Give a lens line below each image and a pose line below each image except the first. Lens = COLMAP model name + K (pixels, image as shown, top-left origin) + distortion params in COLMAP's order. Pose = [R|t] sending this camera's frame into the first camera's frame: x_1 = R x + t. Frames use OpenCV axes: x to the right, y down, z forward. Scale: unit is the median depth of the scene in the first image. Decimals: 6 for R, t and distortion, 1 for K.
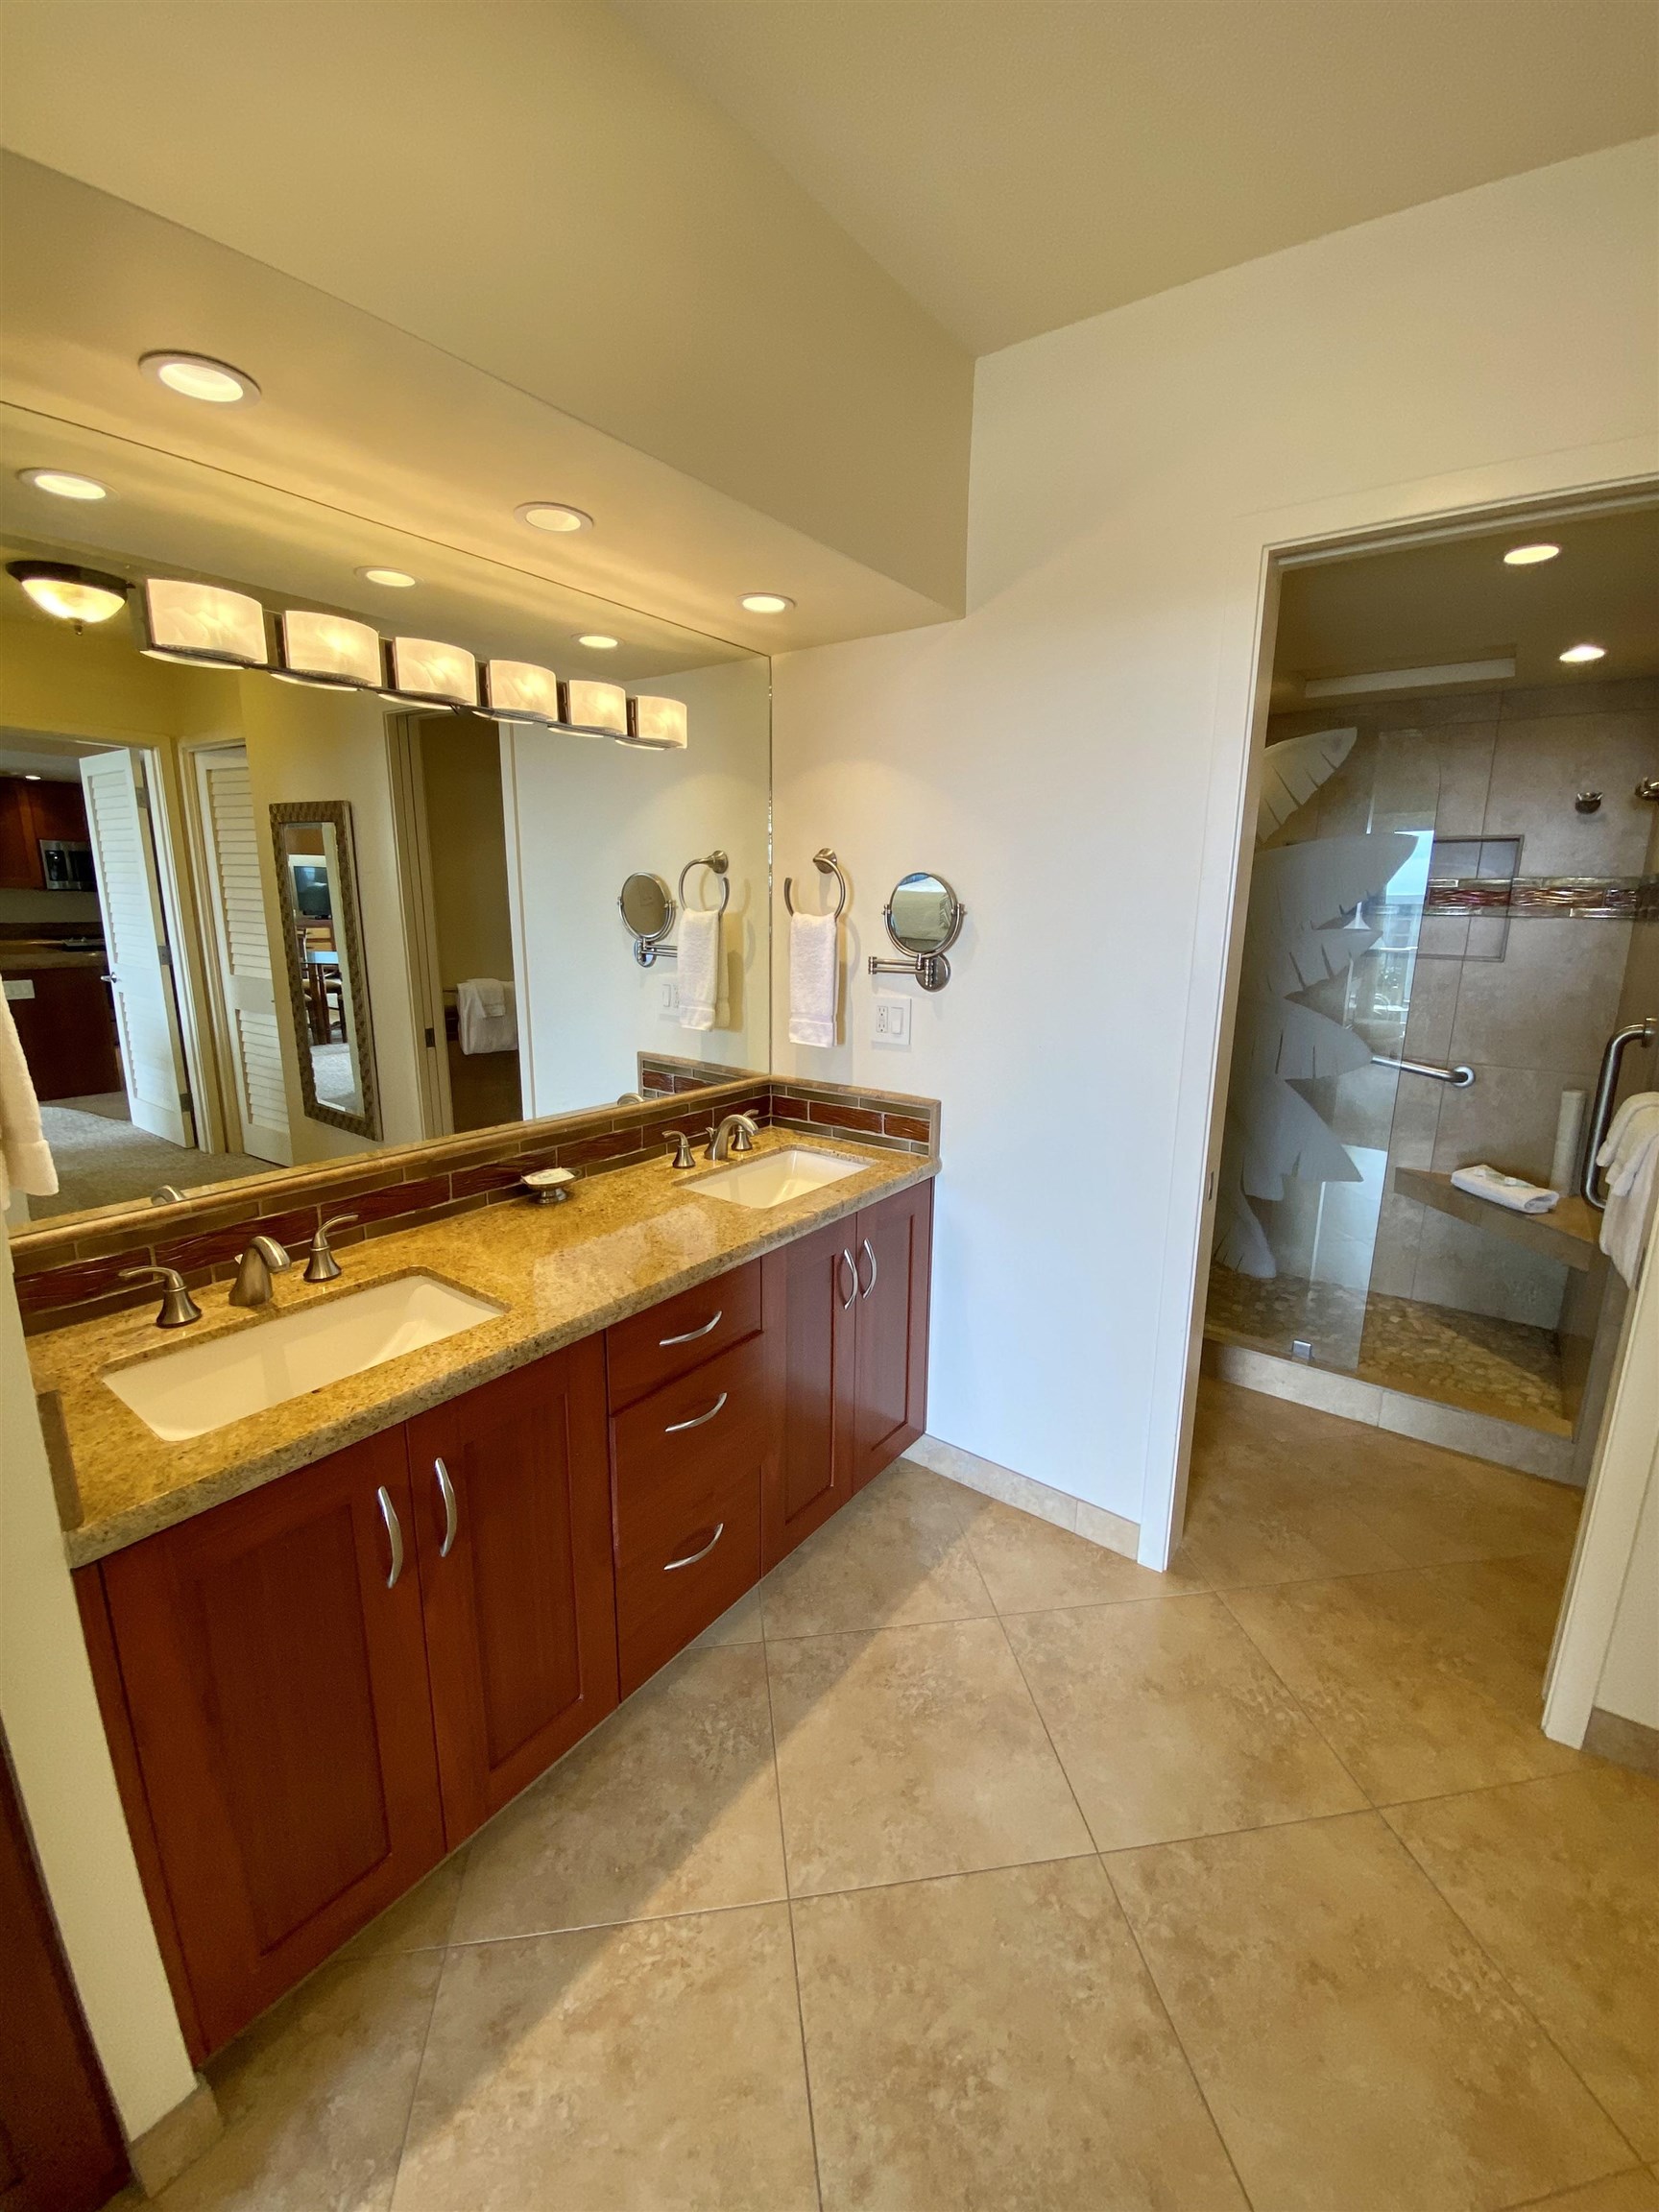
lens RADIAL K [[895.2, 0, 831.7], [0, 895.2, 1094.4], [0, 0, 1]] dist [0.031616, -0.026655]
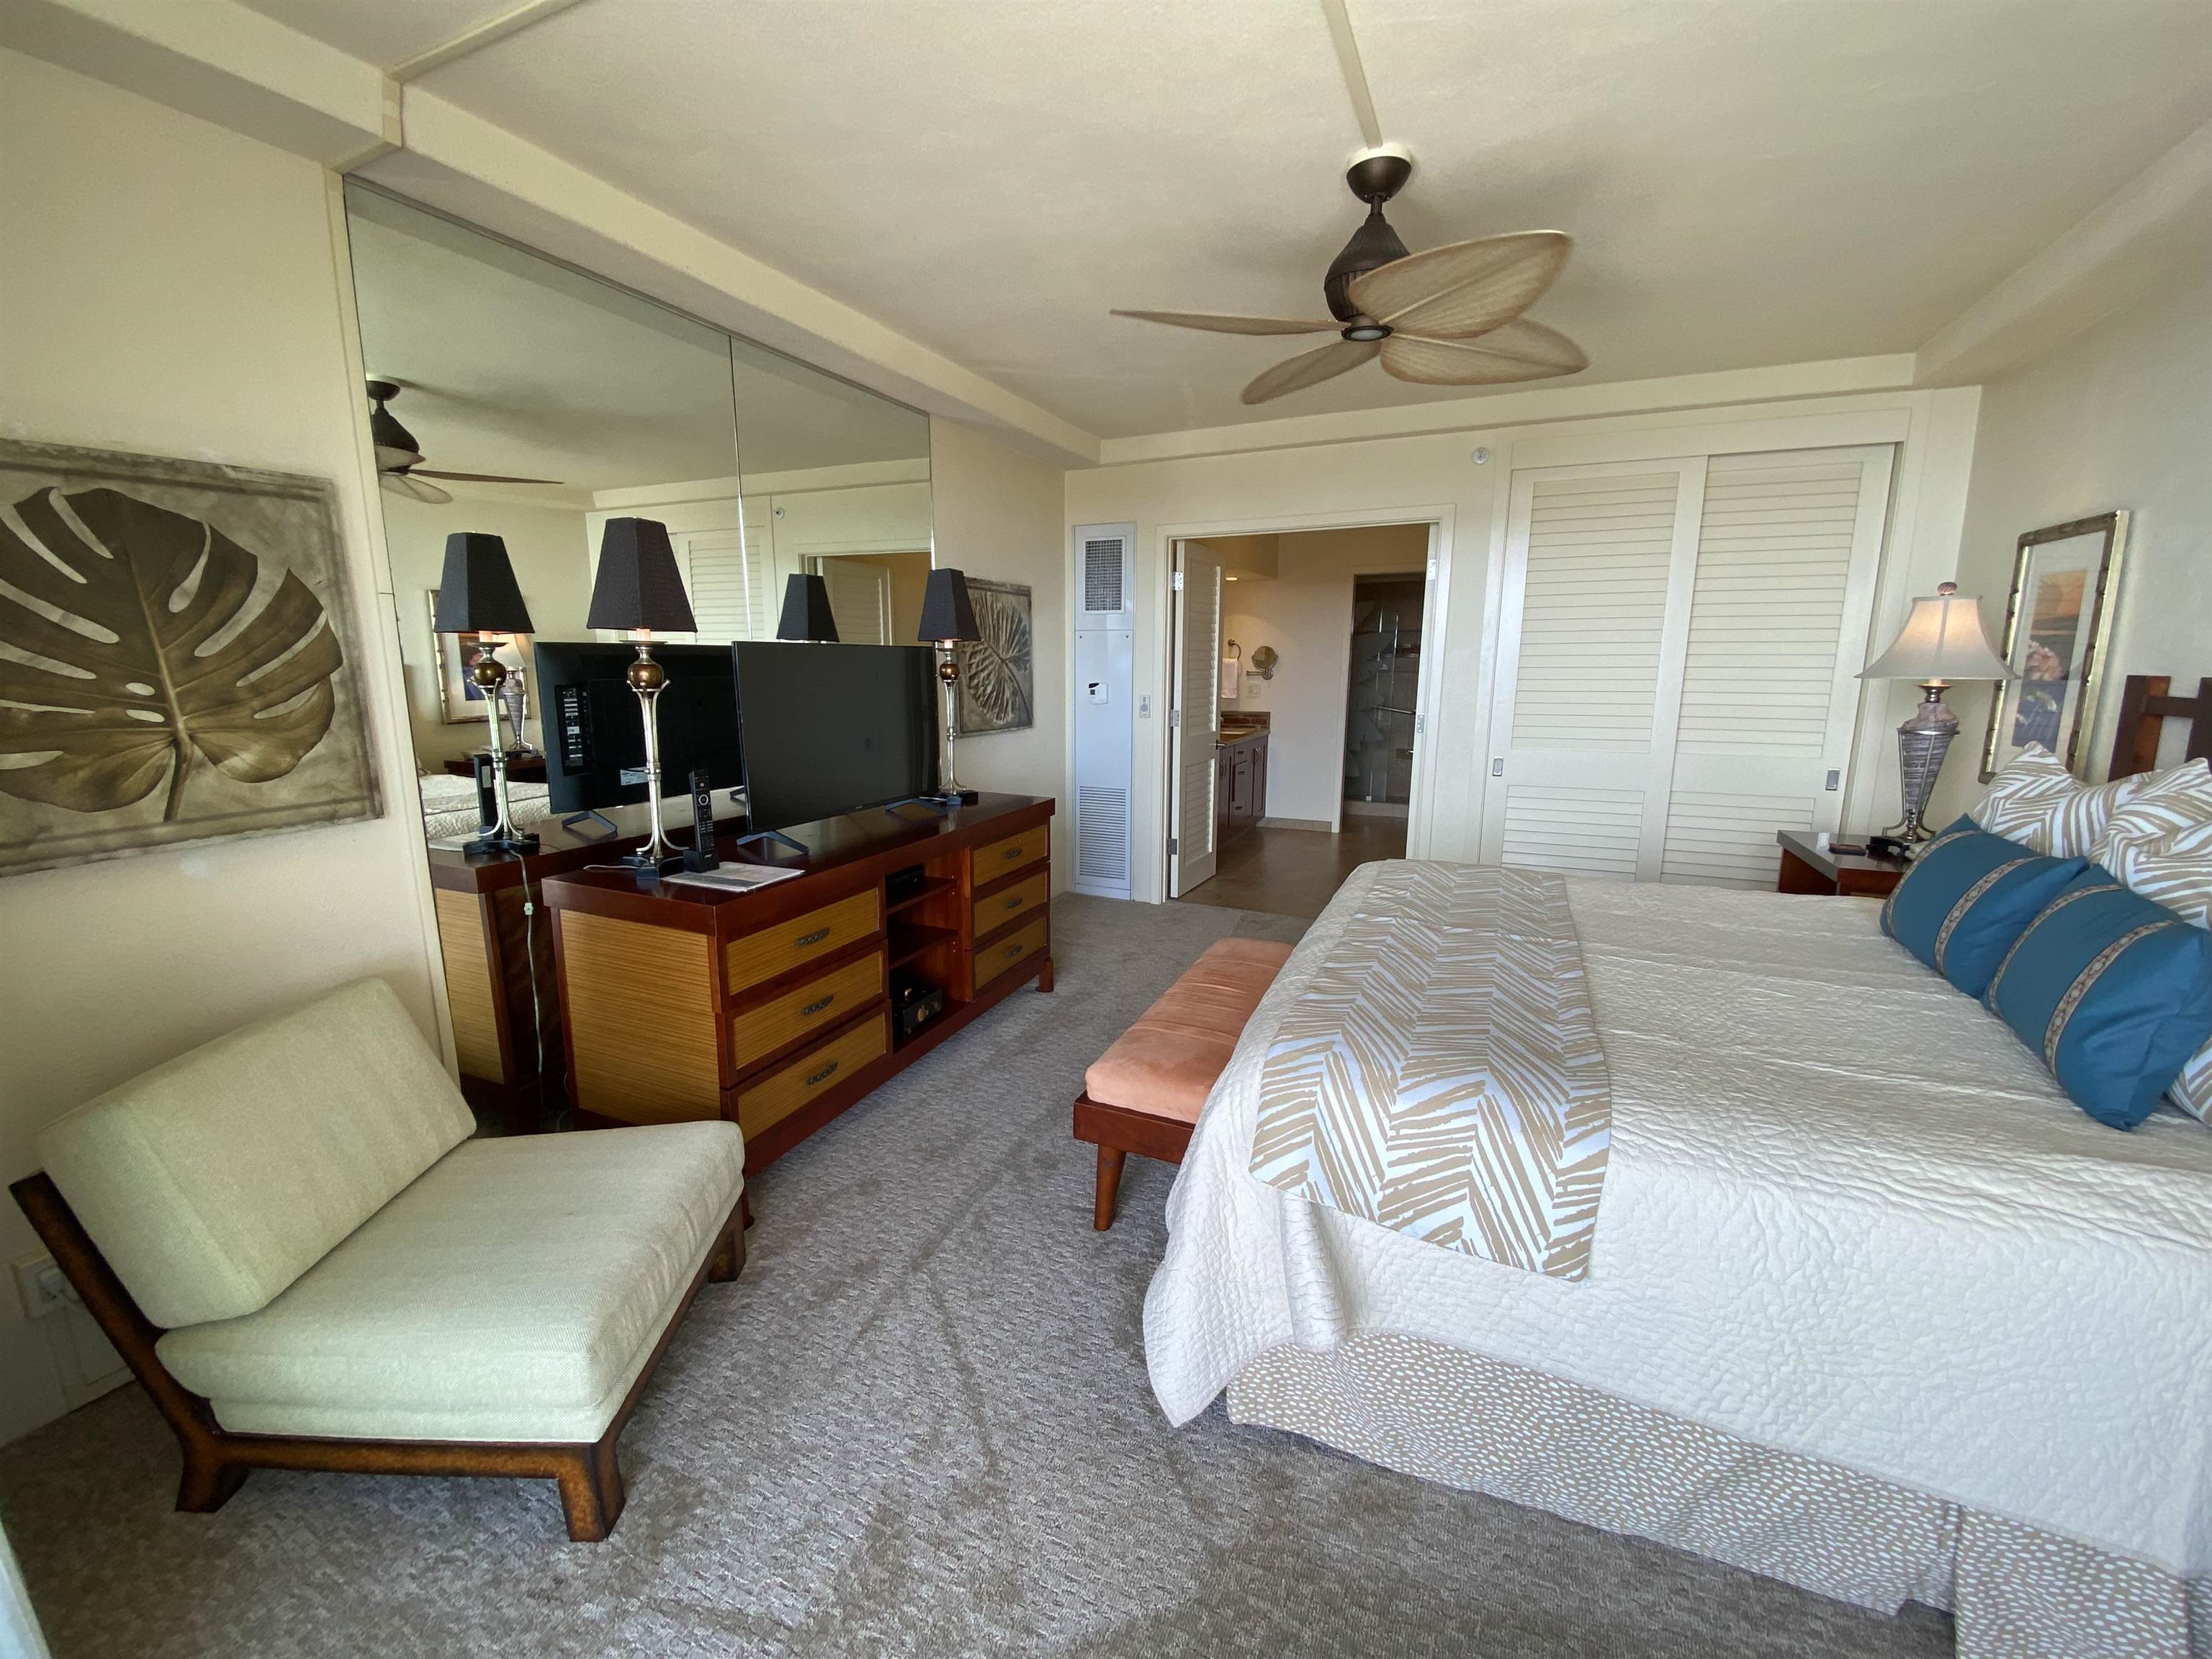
lens RADIAL K [[885.8, 0, 1096.6], [0, 885.8, 827.3], [0, 0, 1]] dist [0.036049, -0.028557]
pose [[0.976675, -0.050018, 0.208815, -1.300381], [0.054709, 0.998362, -0.016745, 0.483917], [-0.207635, 0.027779, 0.977812, -2.237456]]
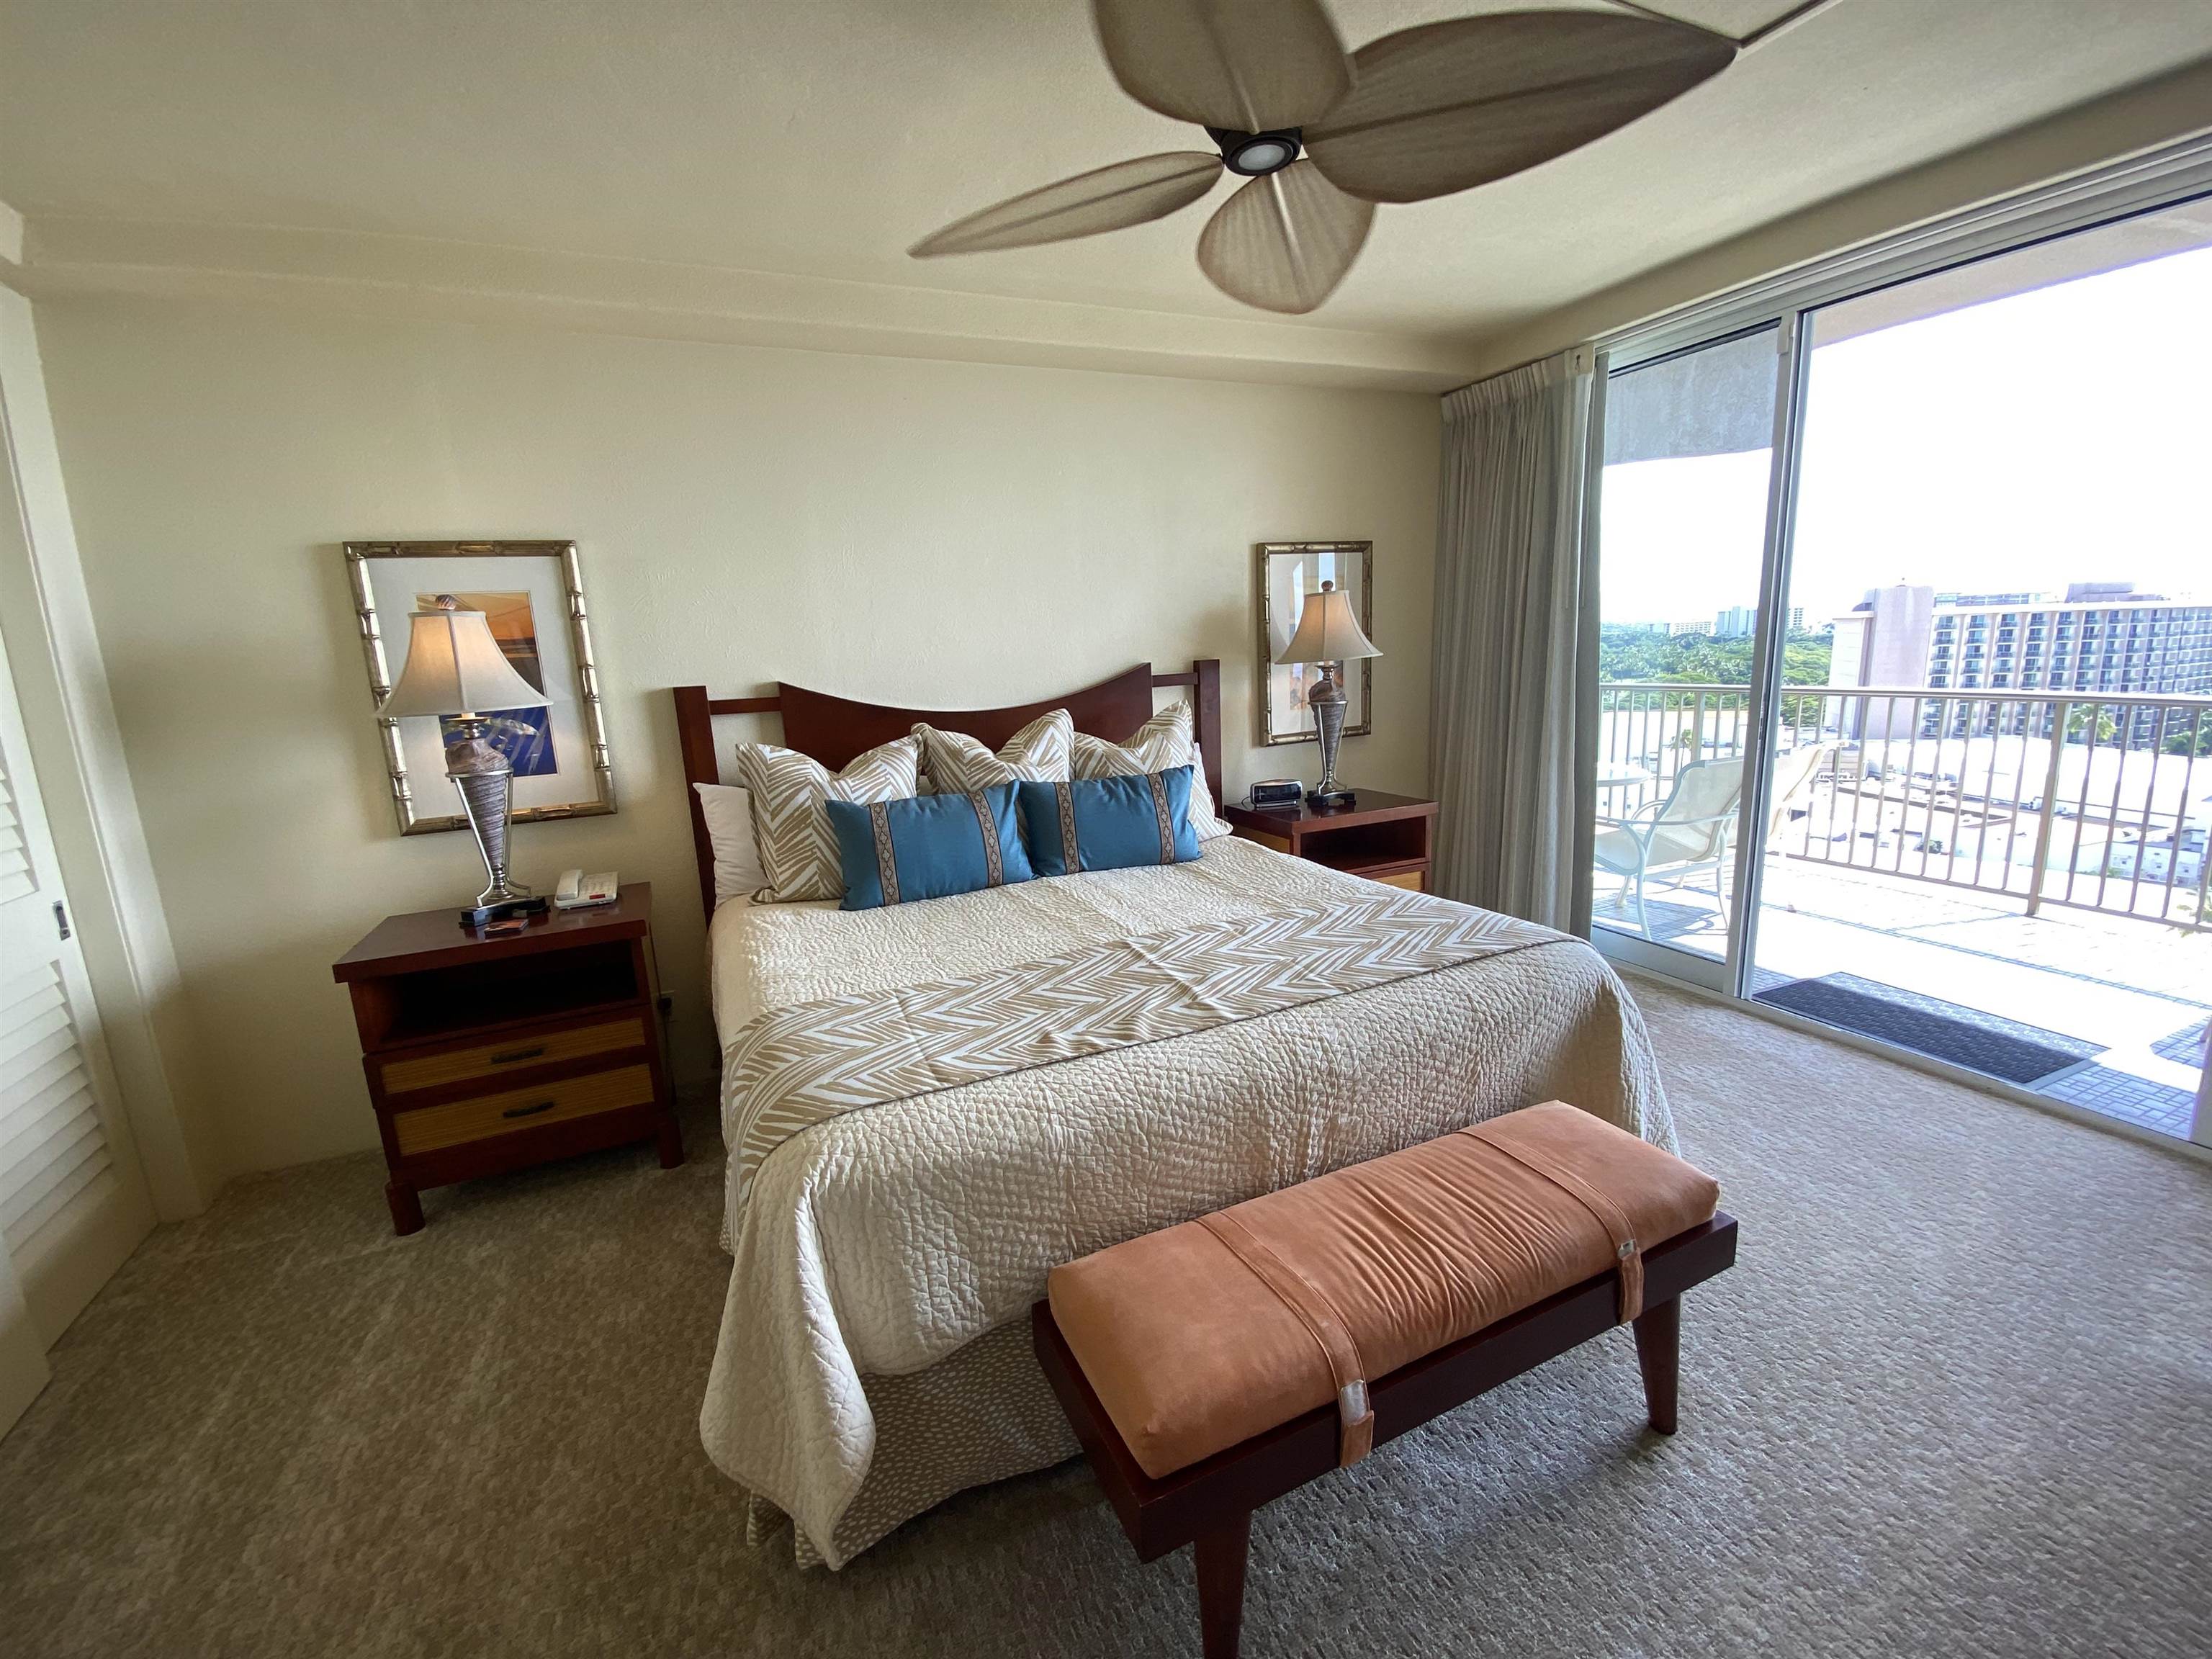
lens RADIAL K [[896.0, 0, 1090.4], [0, 896.0, 825.1], [0, 0, 1]] dist [0.047993, -0.043197]
pose [[-0.867737, -0.065500, 0.492689, -1.023712], [0.141140, 0.917997, 0.370622, 0.119154], [-0.476563, 0.391141, -0.787335, -0.570920]]
